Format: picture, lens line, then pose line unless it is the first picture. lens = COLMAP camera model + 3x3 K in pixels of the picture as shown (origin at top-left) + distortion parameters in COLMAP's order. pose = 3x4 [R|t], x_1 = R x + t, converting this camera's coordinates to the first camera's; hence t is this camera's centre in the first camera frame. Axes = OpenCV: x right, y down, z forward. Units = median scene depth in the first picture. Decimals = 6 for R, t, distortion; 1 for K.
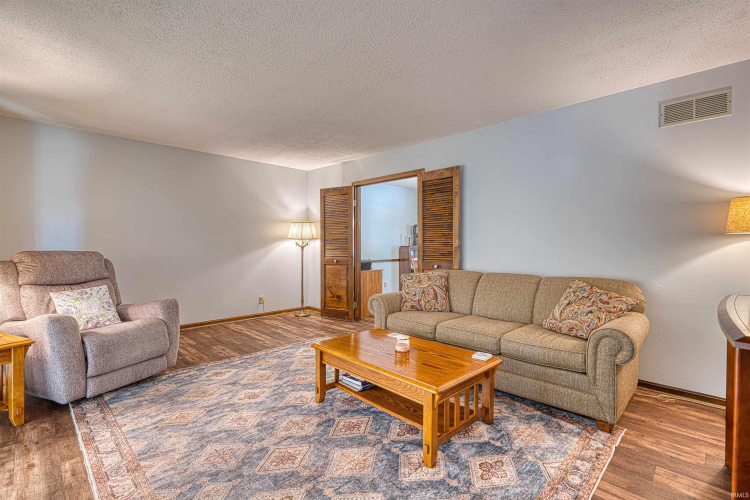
lens RADIAL K [[346.5, 0, 375.5], [0, 346.5, 250.5], [0, 0, 1]] dist [-0.006196, 0.002428]
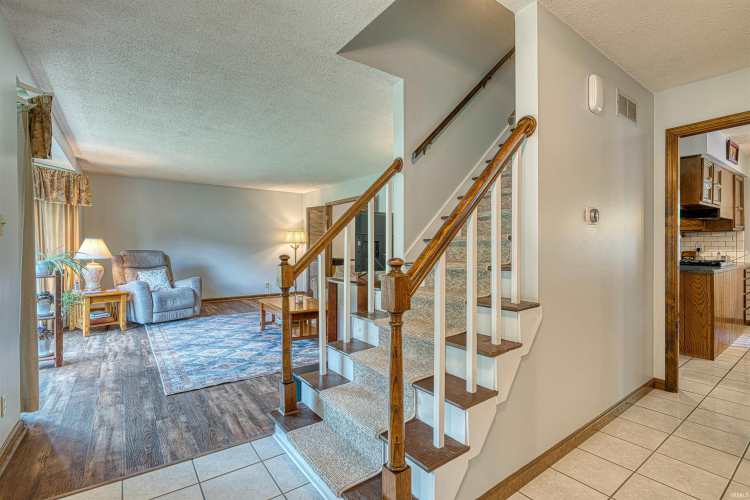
lens RADIAL K [[346.5, 0, 373.4], [0, 346.5, 247.7], [0, 0, 1]] dist [-0.006196, 0.002428]
pose [[0.987028, 0.001922, -0.160534, 0.646442], [-0.004024, 0.999910, -0.012768, 0.006254], [0.160495, 0.013249, 0.986948, -0.675087]]
